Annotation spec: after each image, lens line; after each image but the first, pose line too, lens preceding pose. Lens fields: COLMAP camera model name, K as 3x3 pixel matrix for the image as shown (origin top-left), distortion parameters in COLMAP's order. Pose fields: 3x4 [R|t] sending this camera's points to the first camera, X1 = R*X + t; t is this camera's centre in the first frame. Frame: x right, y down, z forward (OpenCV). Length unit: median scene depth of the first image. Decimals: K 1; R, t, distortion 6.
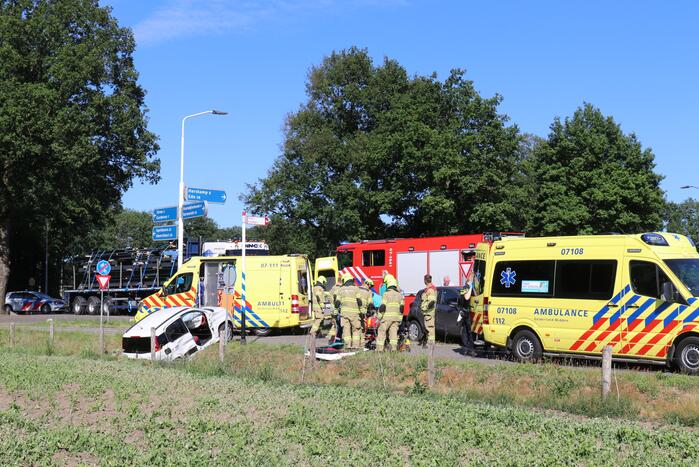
lens RADIAL K [[898.8, 0, 349.5], [0, 898.8, 233.5], [0, 0, 1]] dist [-0.083405, 0.016580]
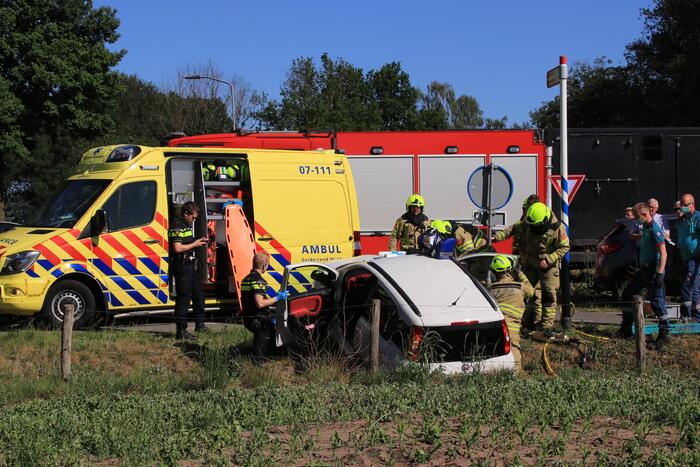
lens RADIAL K [[1385.0, 0, 350.0], [0, 1385.0, 233.5], [0, 0, 1]] dist [0.120698, 0.321488]
pose [[0.635939, 0.000932, 0.771739, -0.461046], [-0.044092, 0.998410, 0.035127, 0.029889], [-0.770479, -0.056366, 0.634969, 0.361097]]
